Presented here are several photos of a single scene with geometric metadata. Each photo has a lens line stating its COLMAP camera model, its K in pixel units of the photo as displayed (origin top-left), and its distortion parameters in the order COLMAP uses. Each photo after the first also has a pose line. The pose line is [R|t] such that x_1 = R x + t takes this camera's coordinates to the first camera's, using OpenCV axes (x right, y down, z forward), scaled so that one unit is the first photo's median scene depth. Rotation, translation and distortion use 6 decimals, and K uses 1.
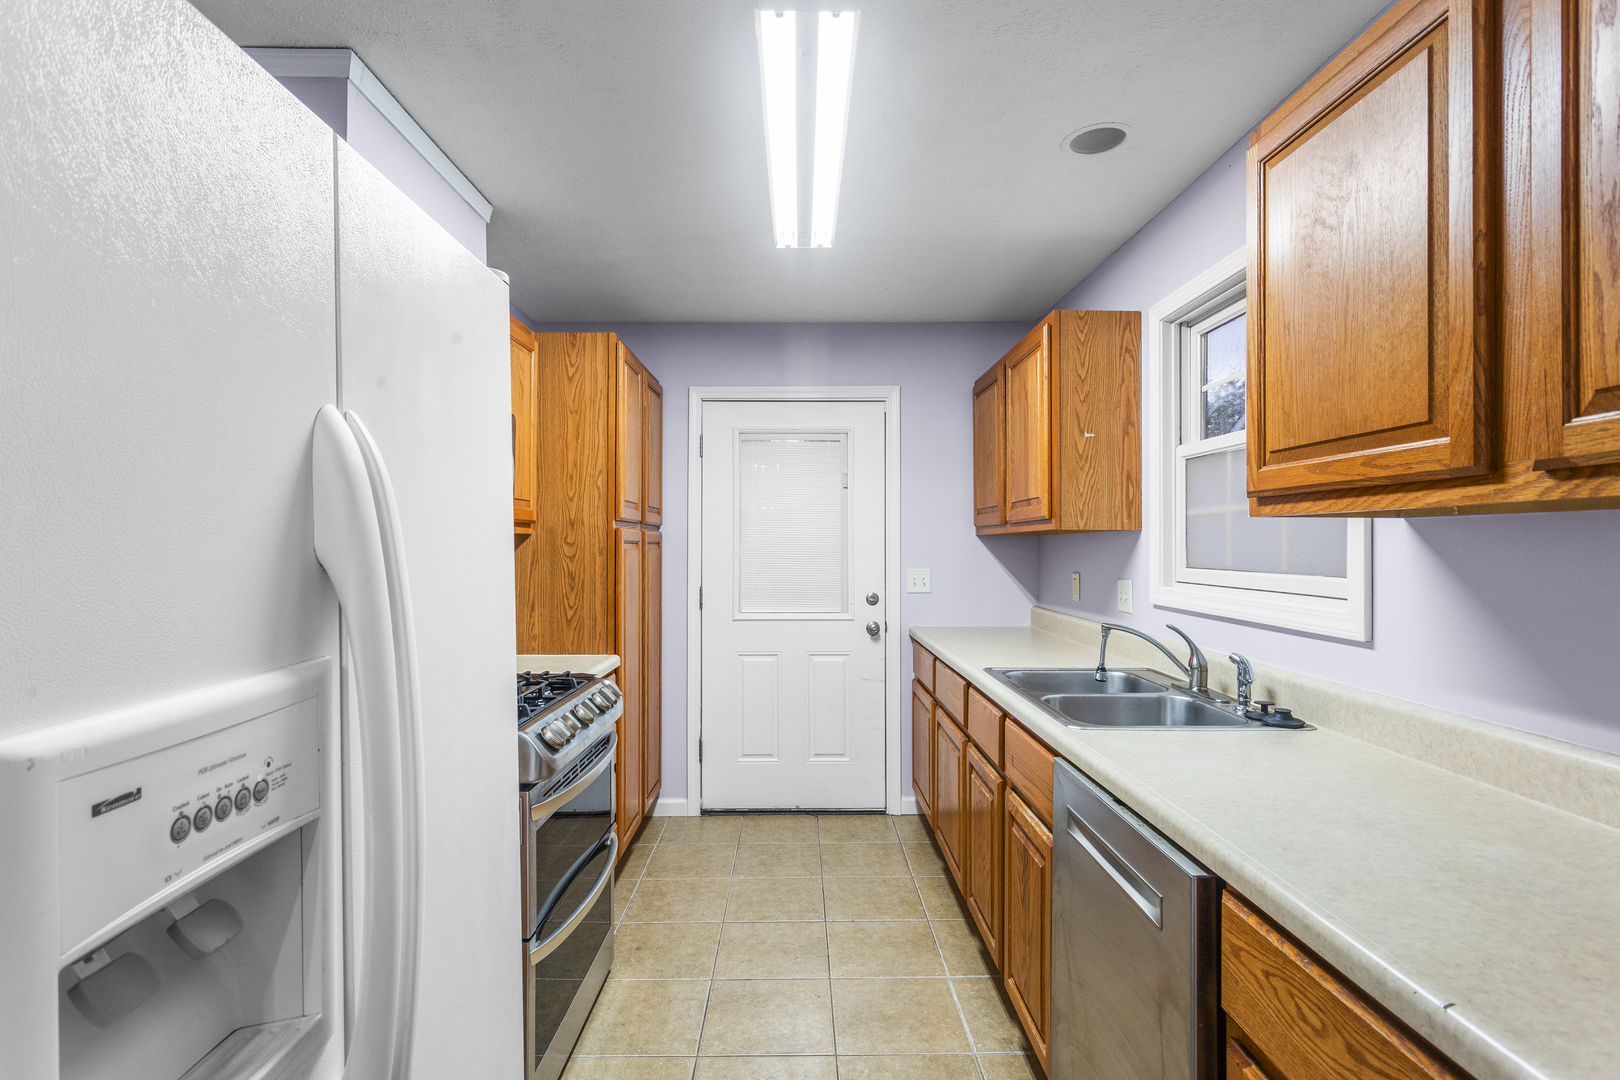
lens RADIAL K [[778.9, 0, 811.4], [0, 778.9, 540.4], [0, 0, 1]] dist [0.004573, 0.001700]
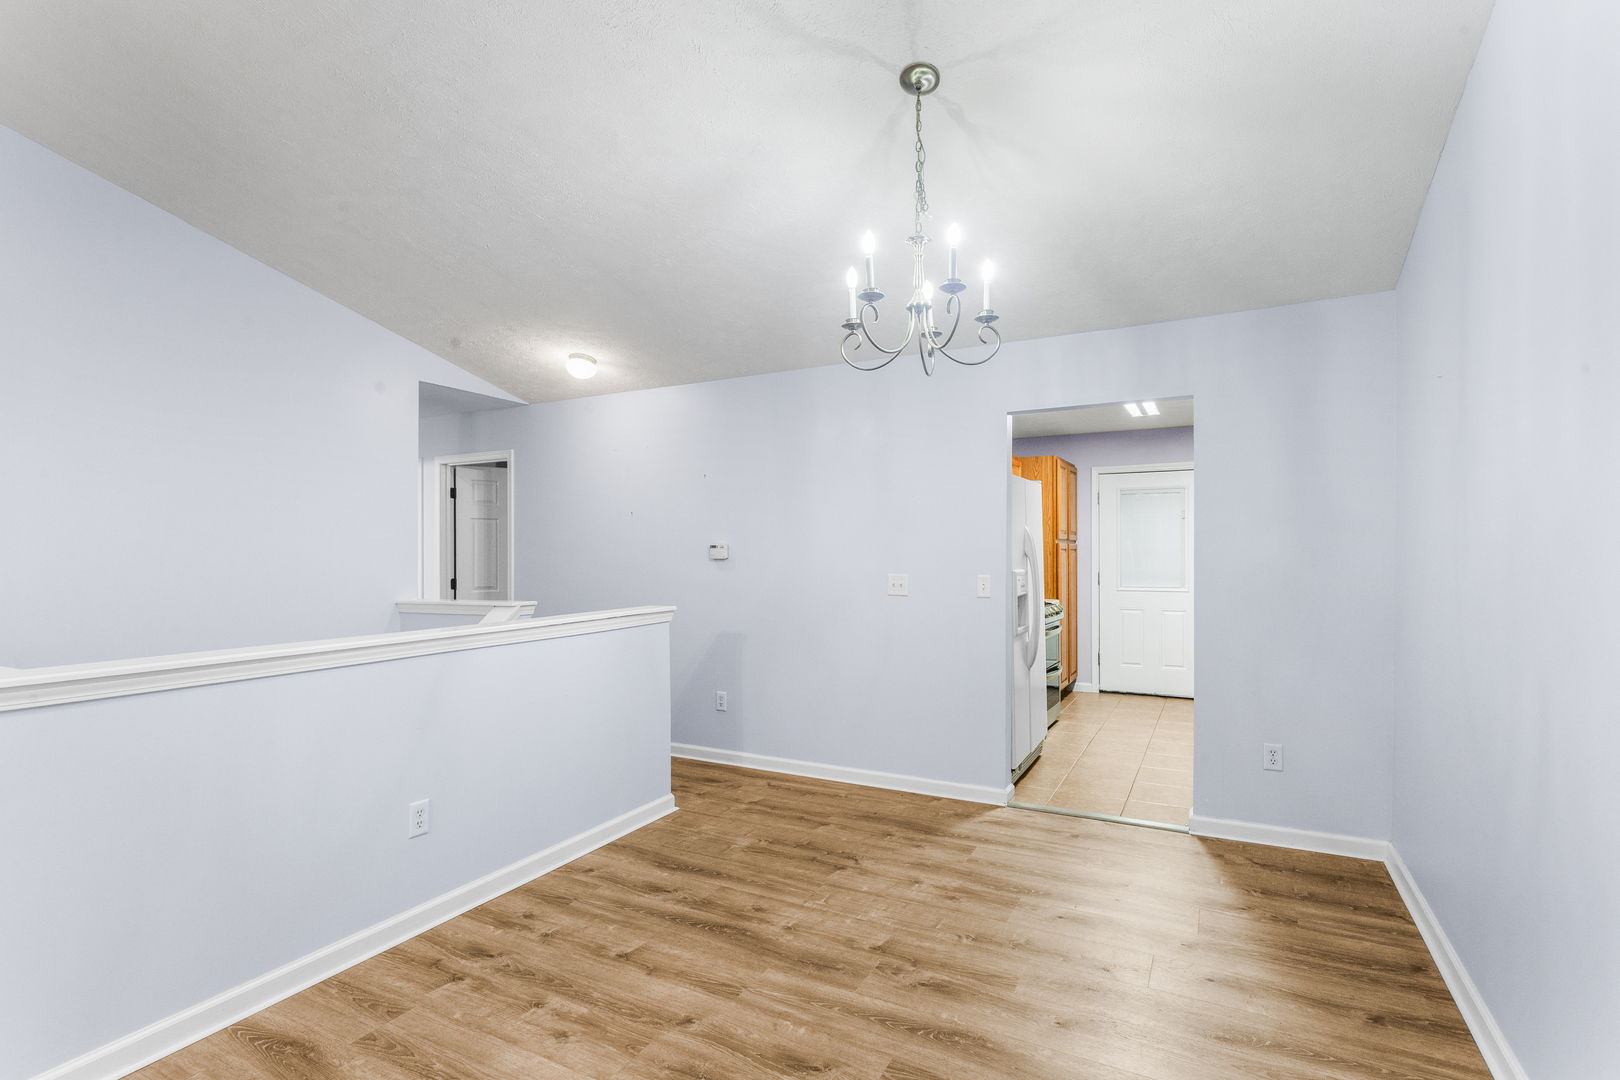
lens RADIAL K [[778.9, 0, 799.5], [0, 778.9, 550.5], [0, 0, 1]] dist [0.004573, 0.001700]
pose [[0.869076, -0.005097, -0.494651, 0.185499], [0.006253, 0.999980, 0.000682, -0.000031], [0.494638, -0.003686, 0.869091, -1.140818]]
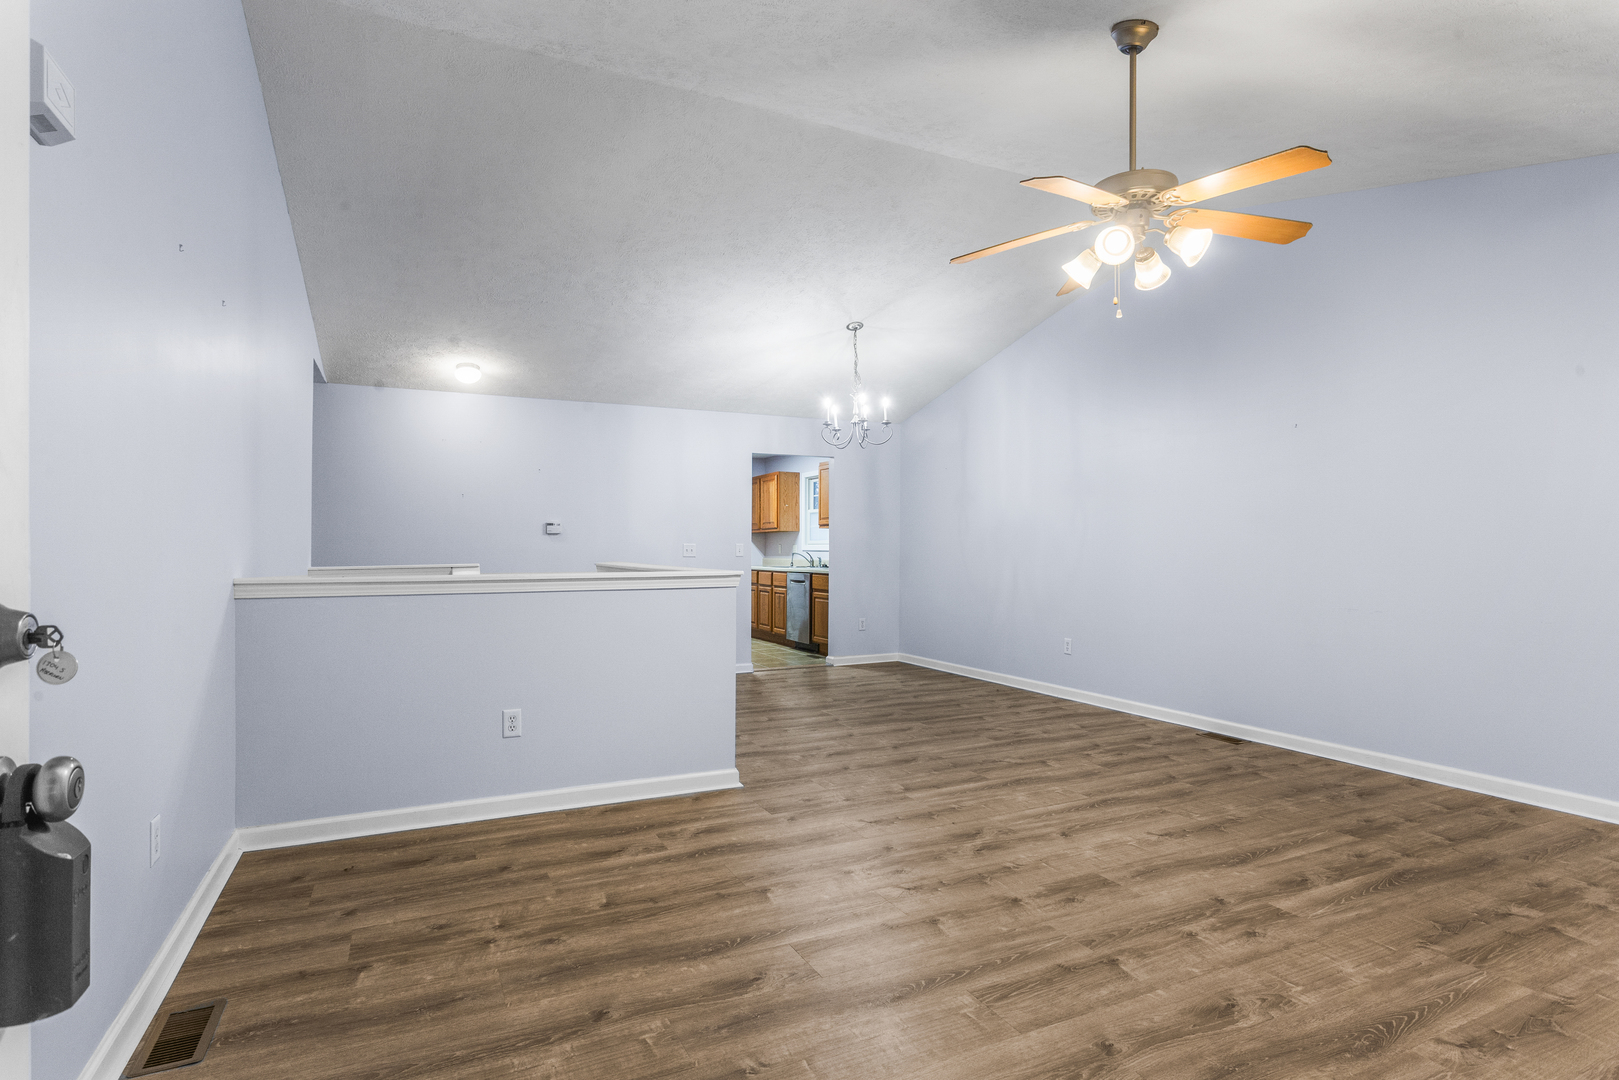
lens RADIAL K [[824.9, 0, 807.0], [0, 824.9, 545.7], [0, 0, 1]] dist [-0.002794, 0.001571]
pose [[0.908494, 0.000560, 0.417898, -0.956095], [-0.000239, 1.000000, -0.000821, 0.048433], [-0.417899, 0.000646, 0.908493, -2.083623]]
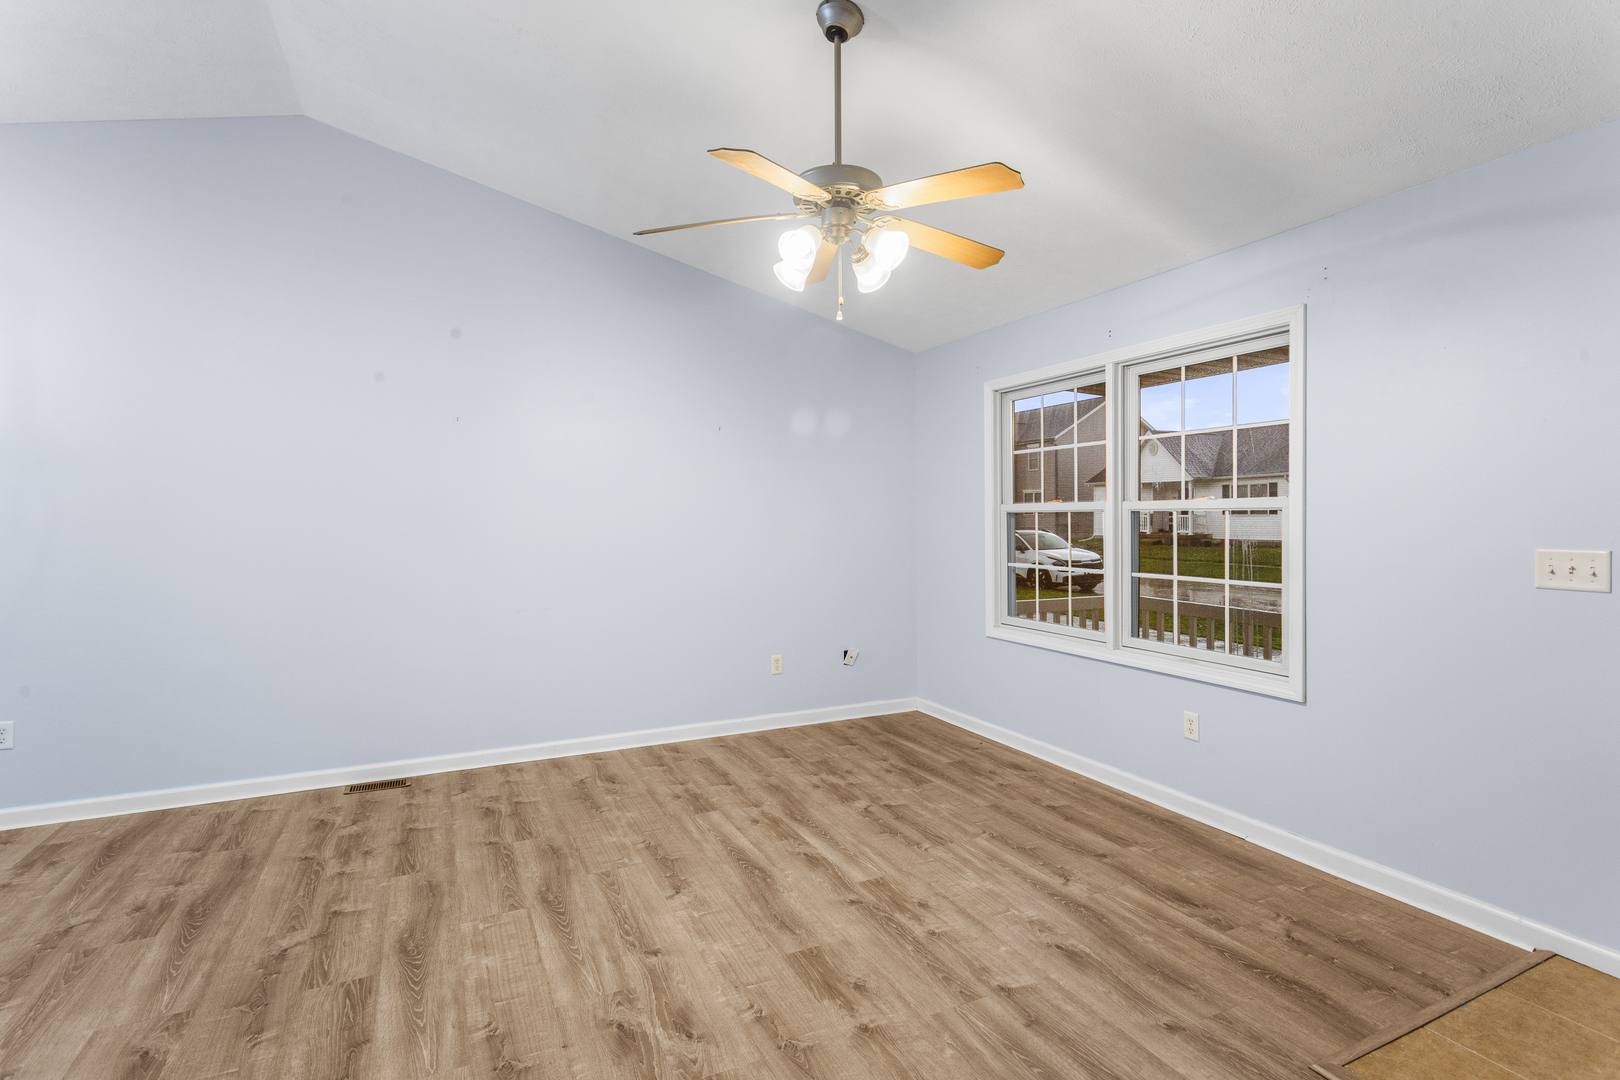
lens RADIAL K [[778.9, 0, 800.7], [0, 778.9, 527.9], [0, 0, 1]] dist [0.004573, 0.001700]
pose [[-0.409373, -0.008031, 0.912332, -0.960212], [0.001818, 0.999952, 0.009619, 0.002089], [-0.912365, 0.005596, -0.409339, -1.155477]]
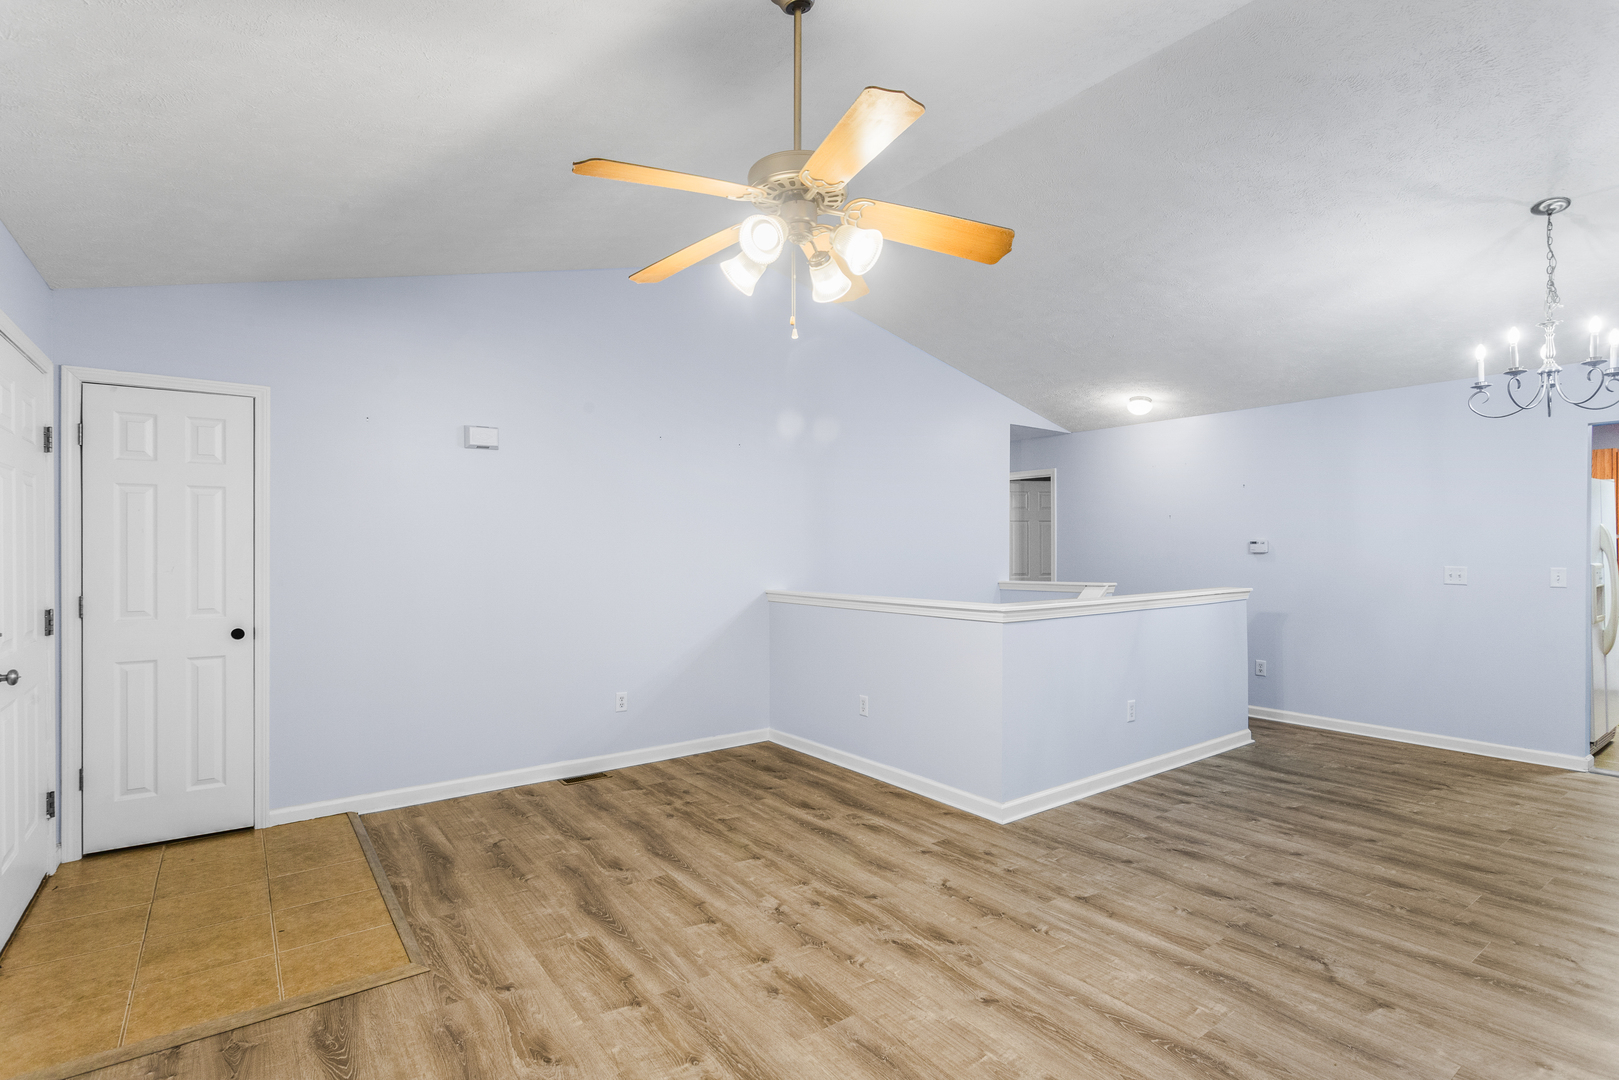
lens RADIAL K [[778.4, 0, 802.4], [0, 778.4, 548.5], [0, 0, 1]] dist [0.004573, 0.001700]
pose [[0.576295, -0.001078, -0.817241, 0.195187], [0.006528, 0.999973, 0.003283, -0.006267], [0.817216, -0.007227, 0.576287, -1.841830]]
